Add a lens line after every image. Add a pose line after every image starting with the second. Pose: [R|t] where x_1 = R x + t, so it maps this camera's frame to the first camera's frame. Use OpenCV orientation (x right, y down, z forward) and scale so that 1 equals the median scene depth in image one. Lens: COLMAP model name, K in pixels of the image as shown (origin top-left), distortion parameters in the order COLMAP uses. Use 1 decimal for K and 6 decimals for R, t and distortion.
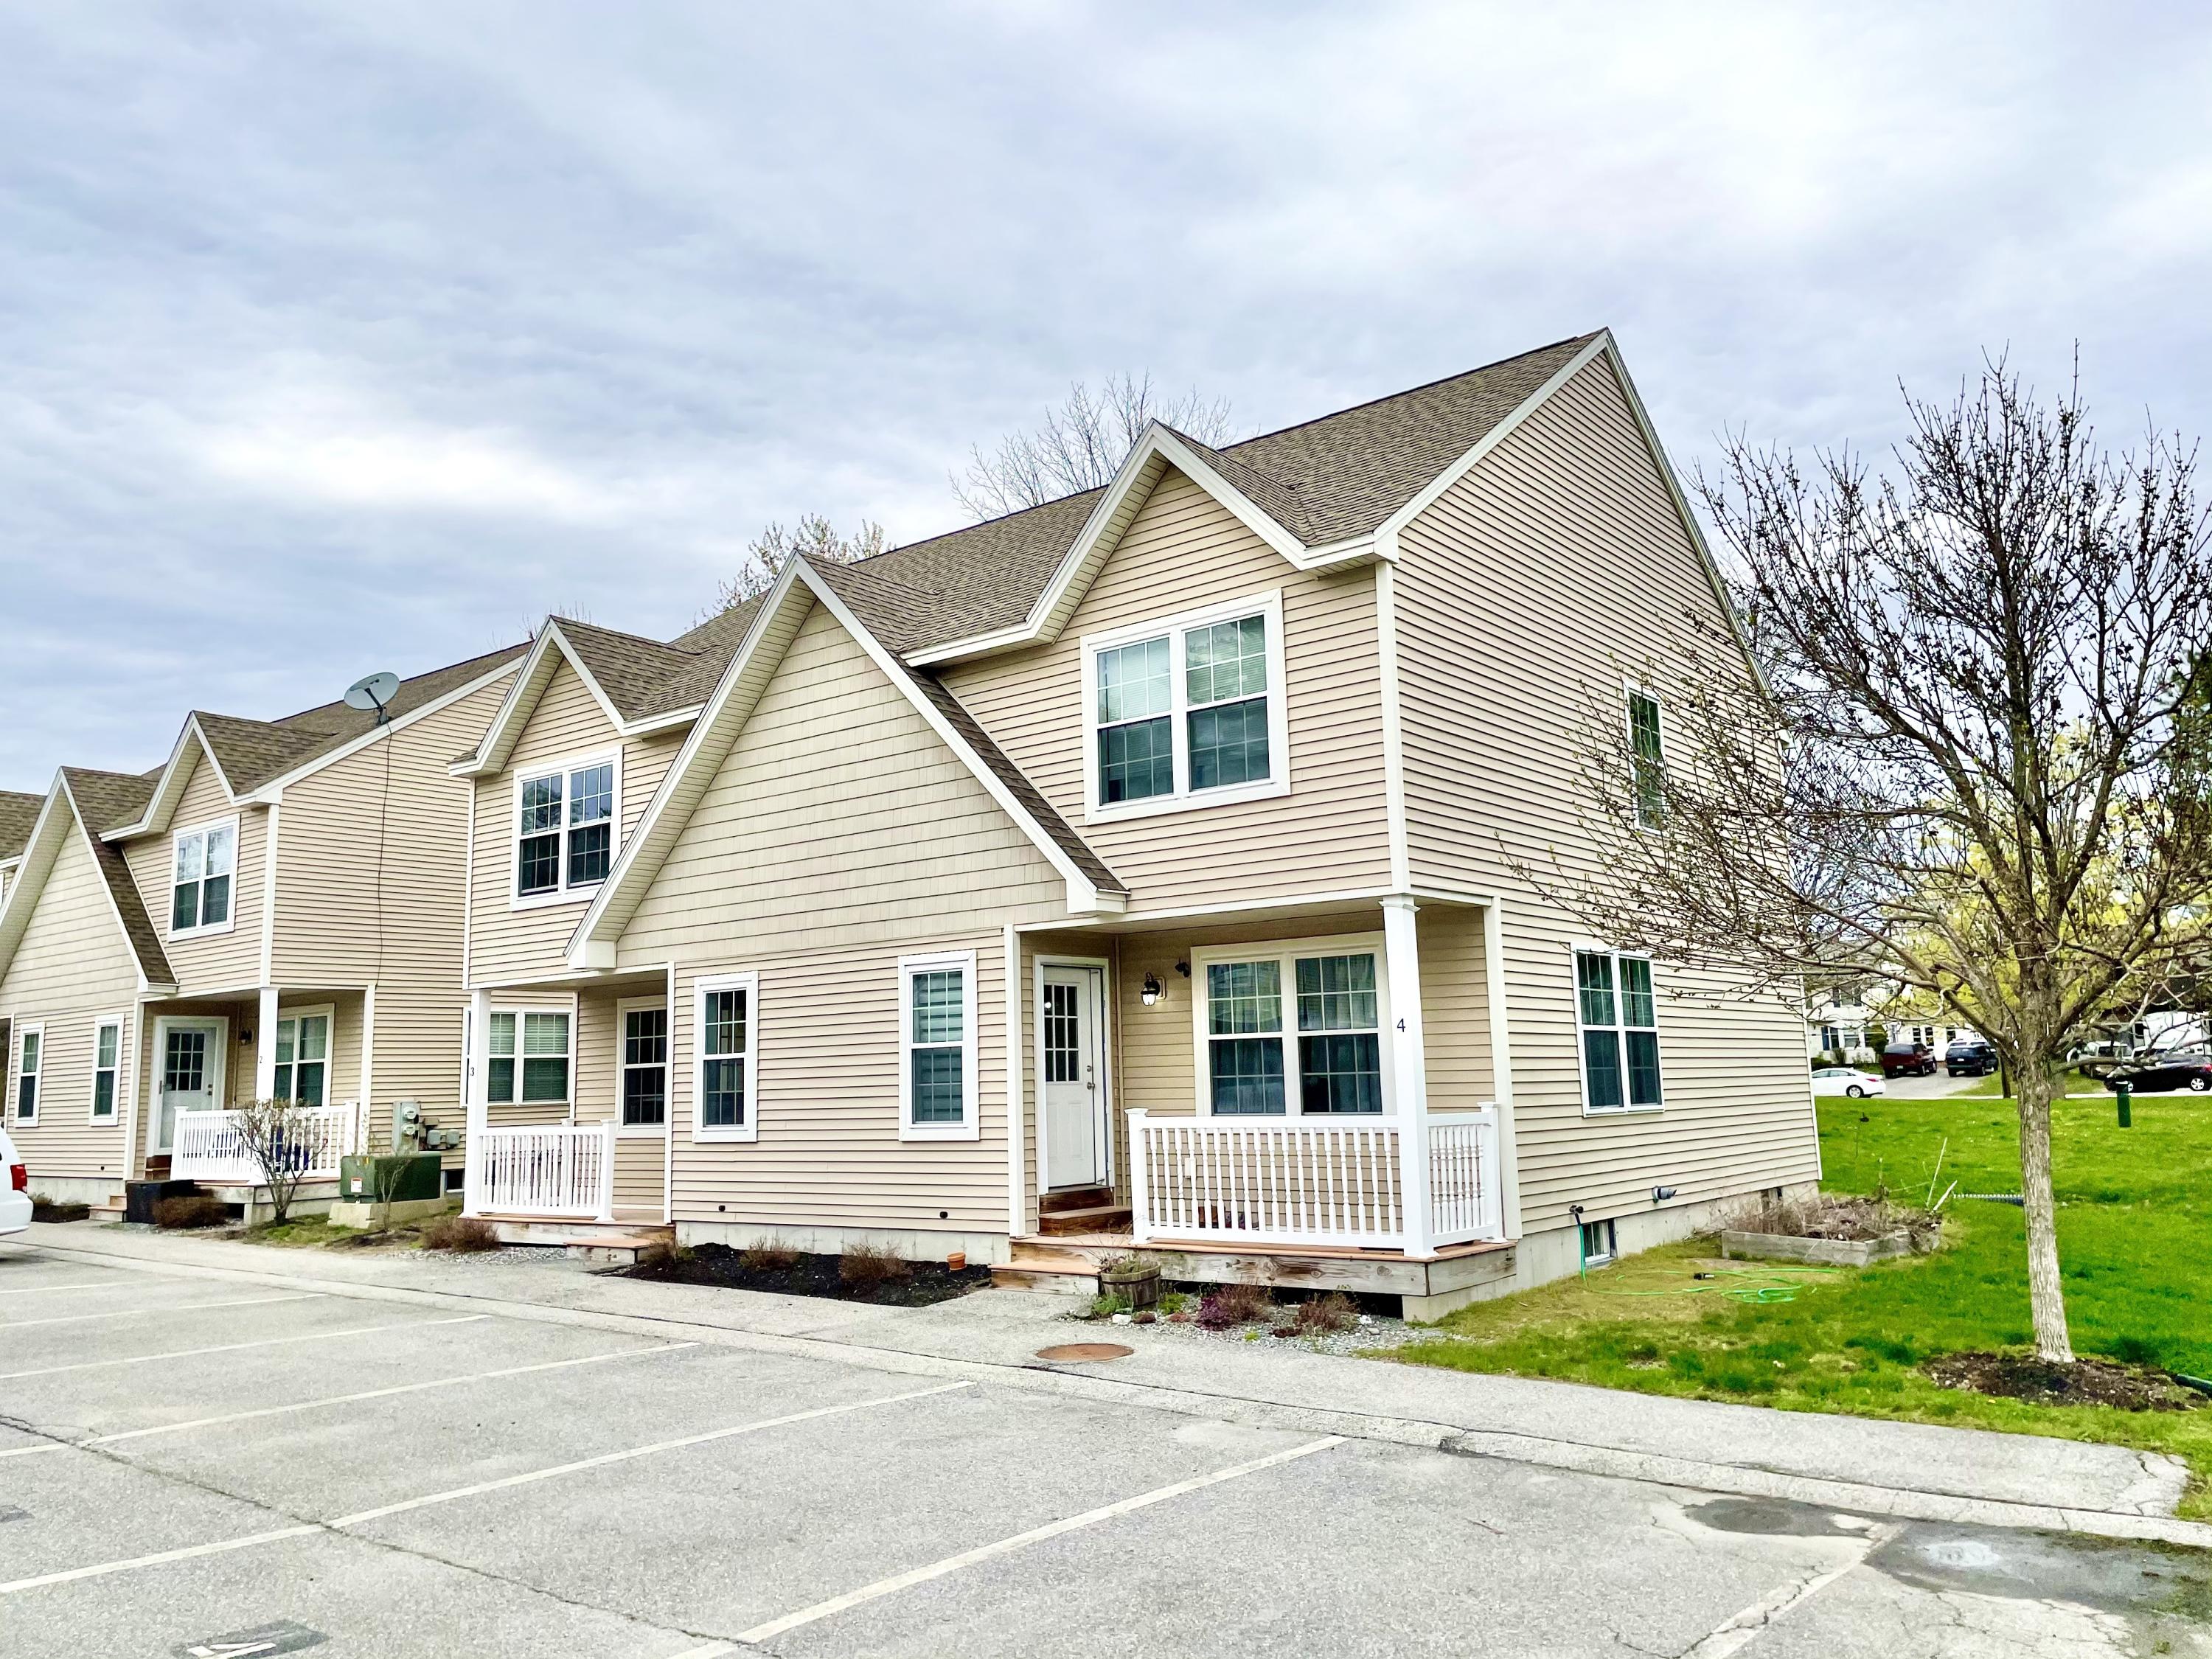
lens RADIAL K [[1670.2, 0, 1101.9], [0, 1670.2, 816.1], [0, 0, 1]] dist [0.096184, -0.121384]
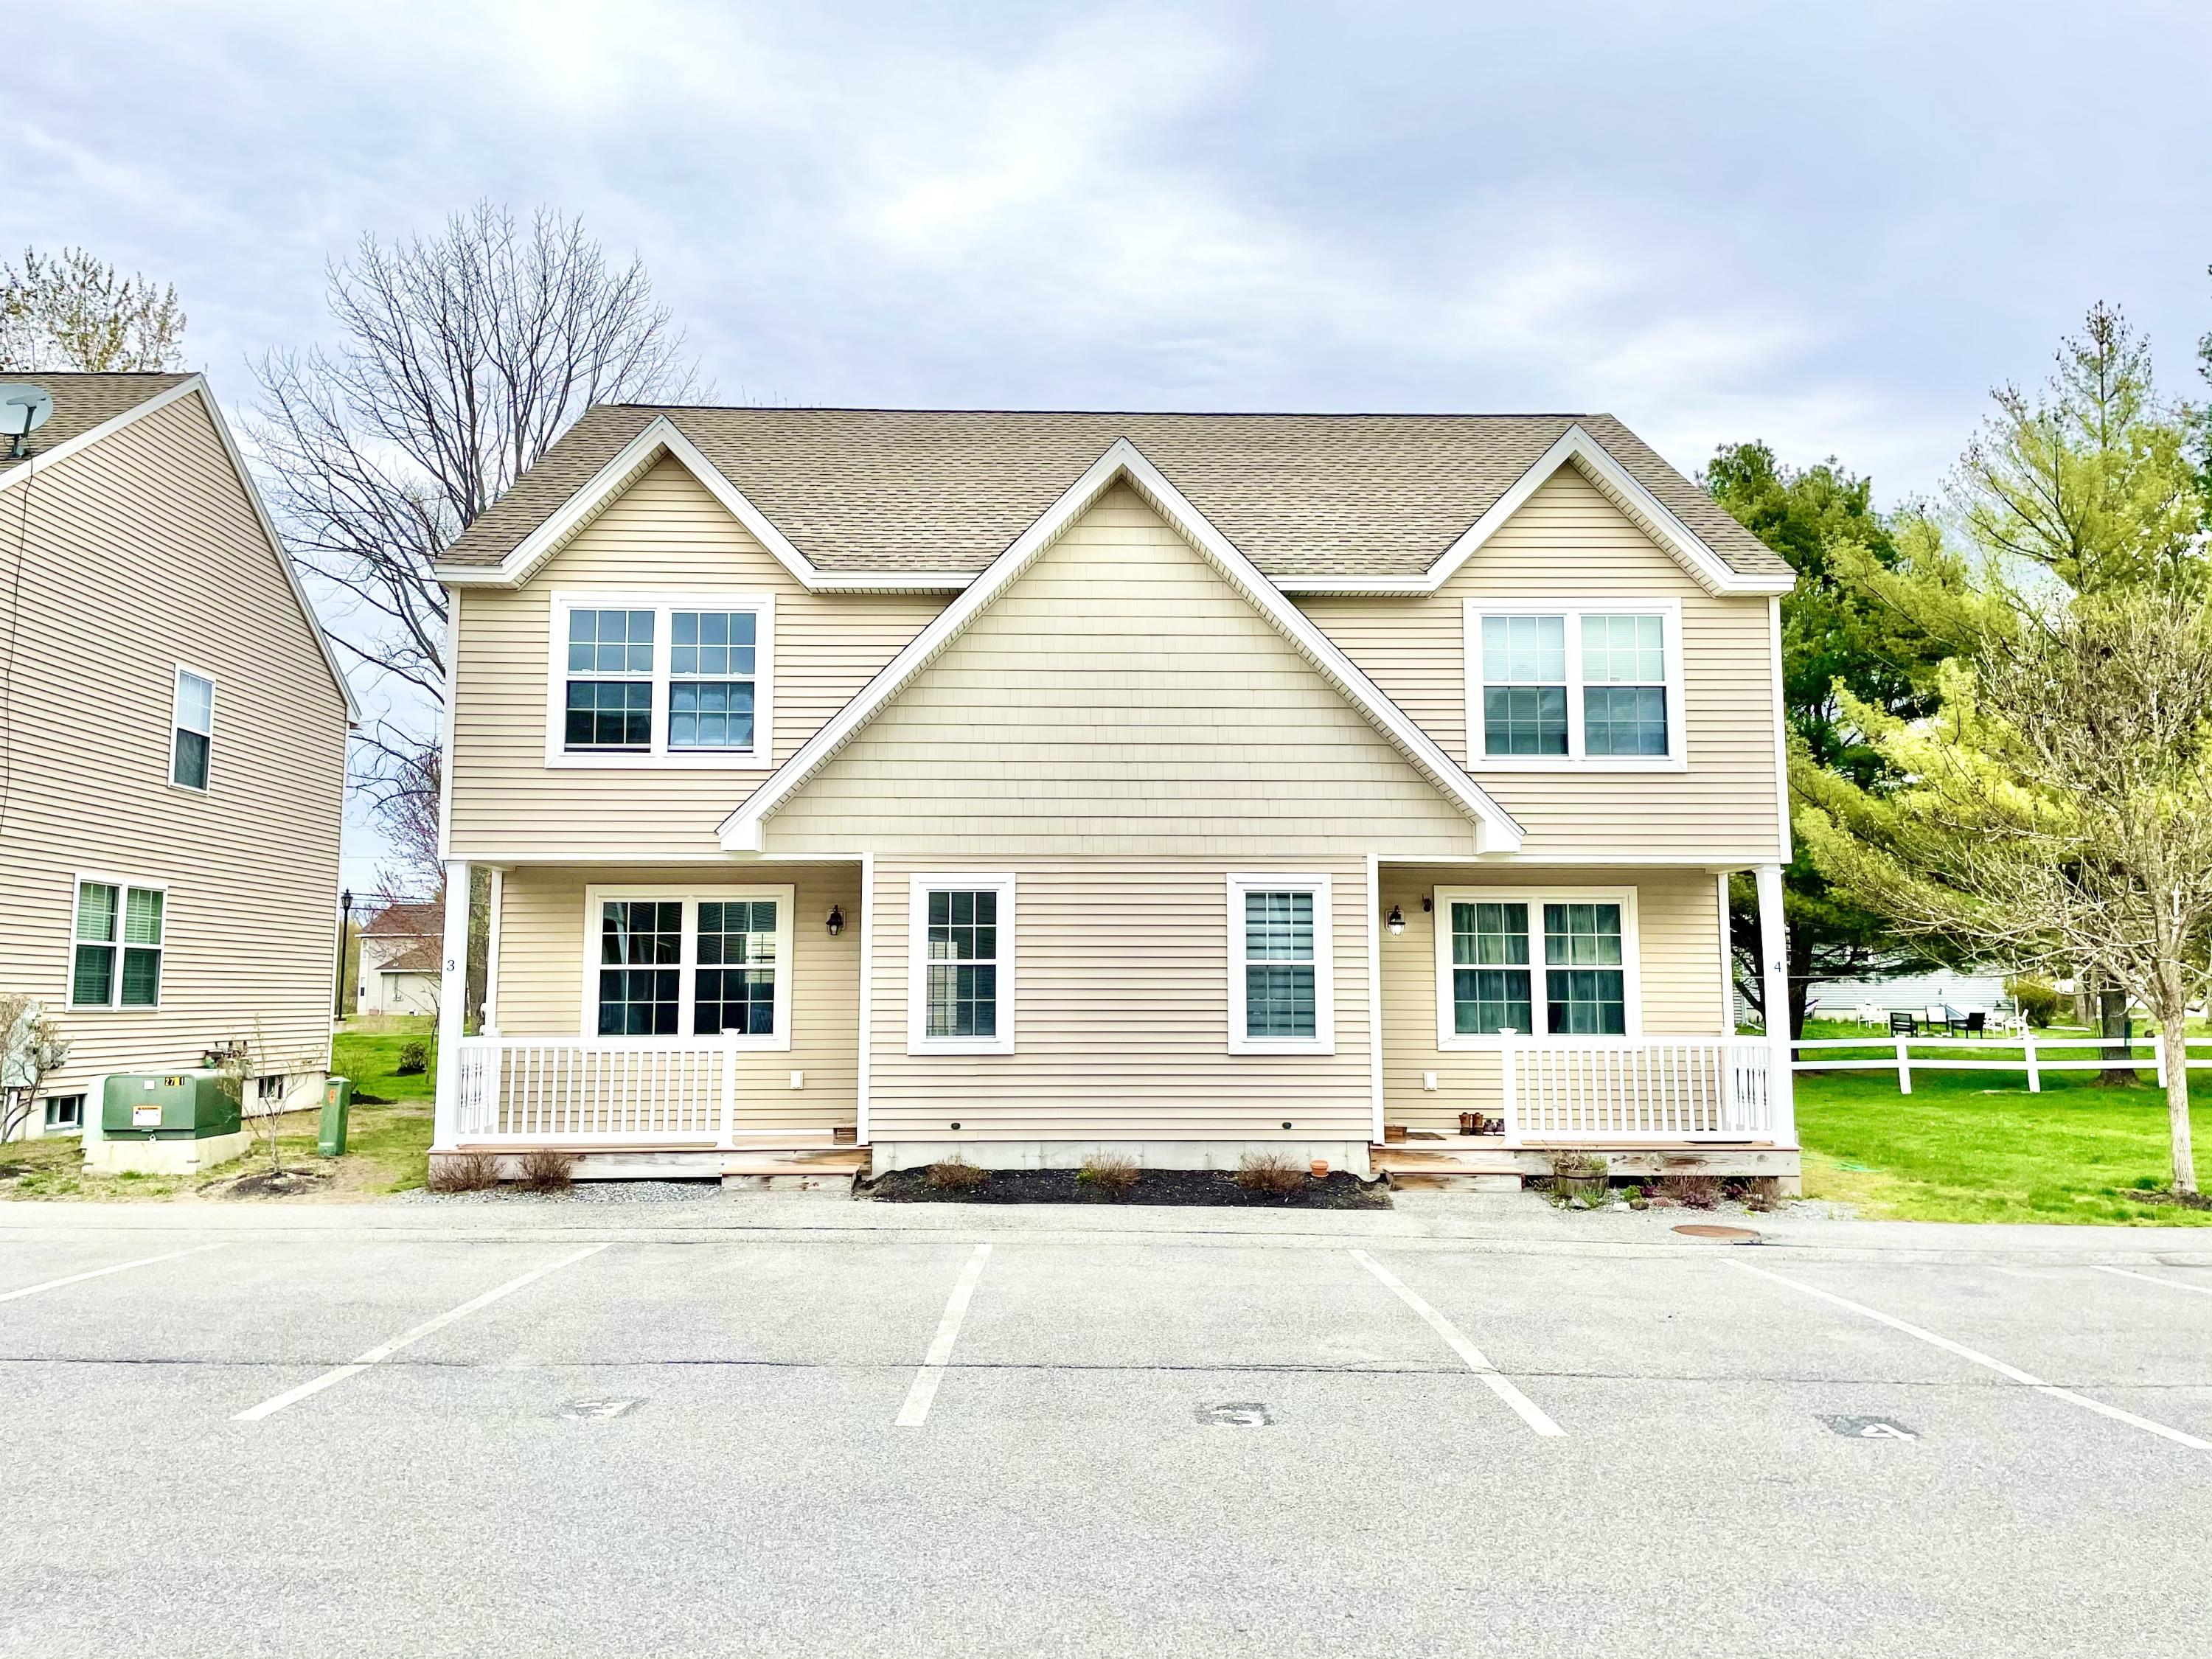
lens RADIAL K [[1670.2, 0, 1101.9], [0, 1670.2, 816.1], [0, 0, 1]] dist [0.096184, -0.121384]
pose [[0.766266, 0.100582, 0.634601, -0.835808], [-0.121624, 0.992521, -0.010452, 0.070921], [-0.630907, -0.069174, 0.772769, 0.279134]]
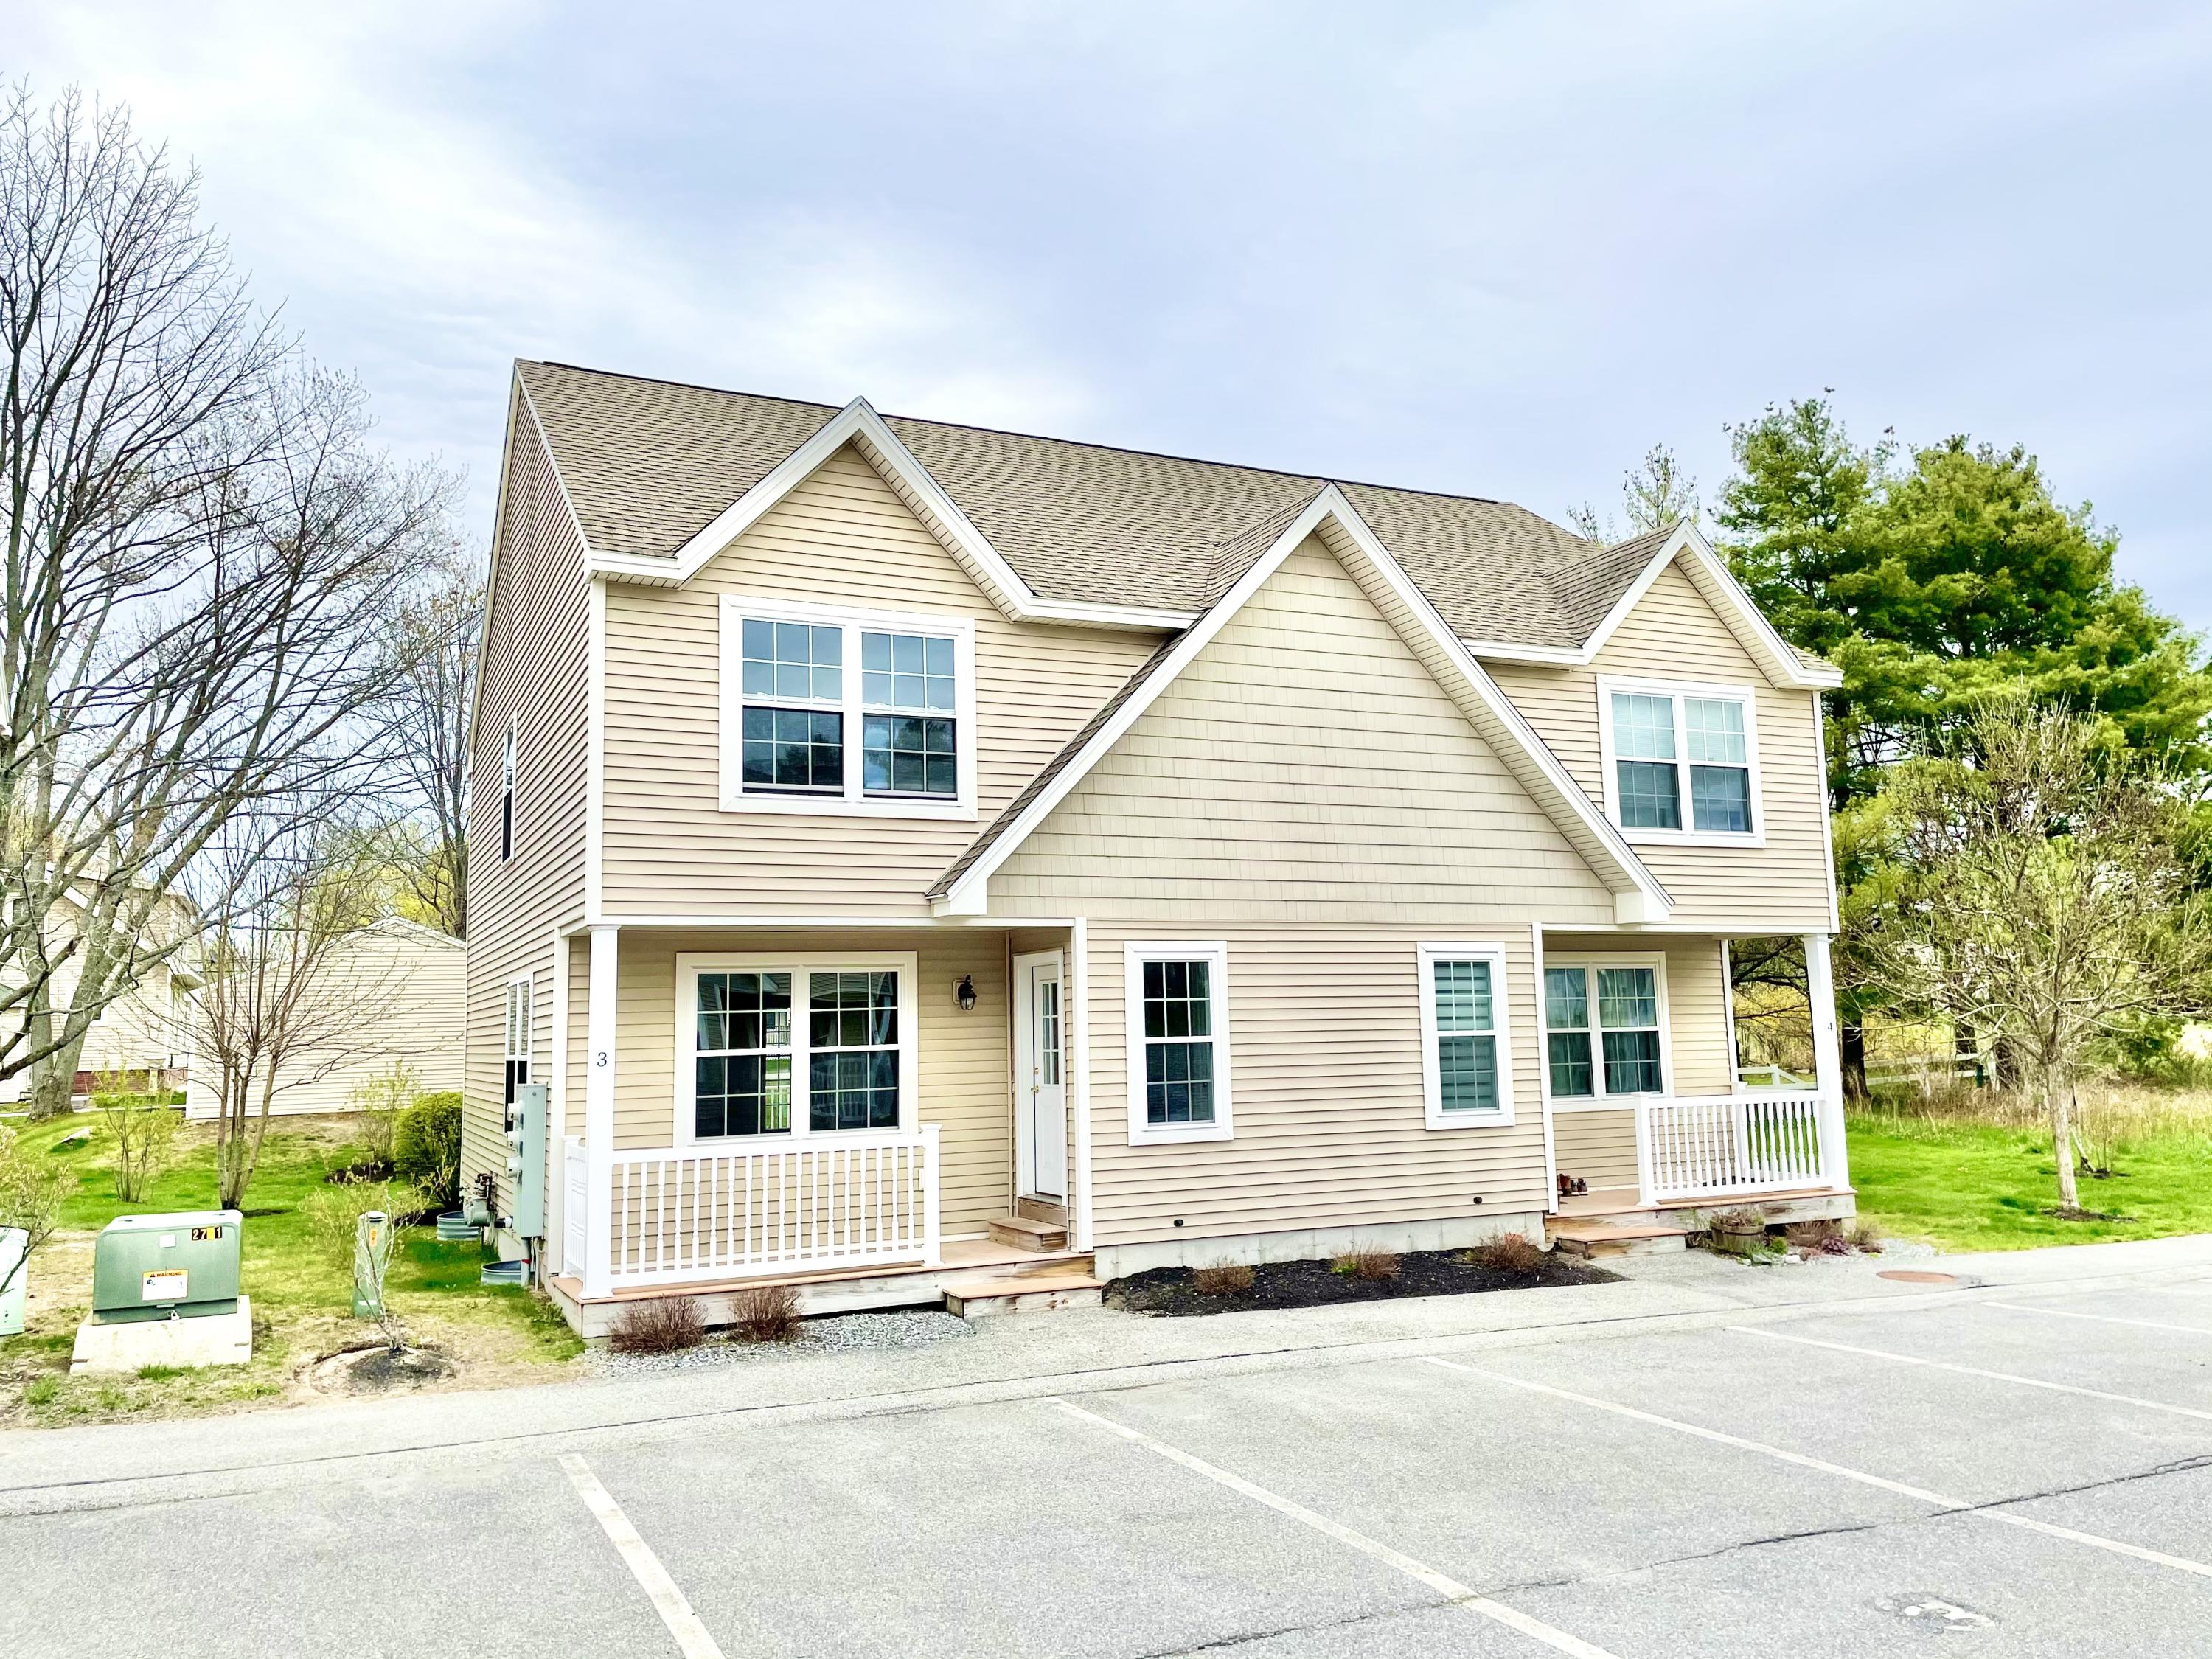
lens RADIAL K [[1670.2, 0, 1101.9], [0, 1670.2, 816.1], [0, 0, 1]] dist [0.096184, -0.121384]
pose [[0.435987, 0.133879, 0.889939, -1.102237], [-0.127932, 0.988050, -0.085964, 0.121612], [-0.890813, -0.076373, 0.447905, 0.745811]]
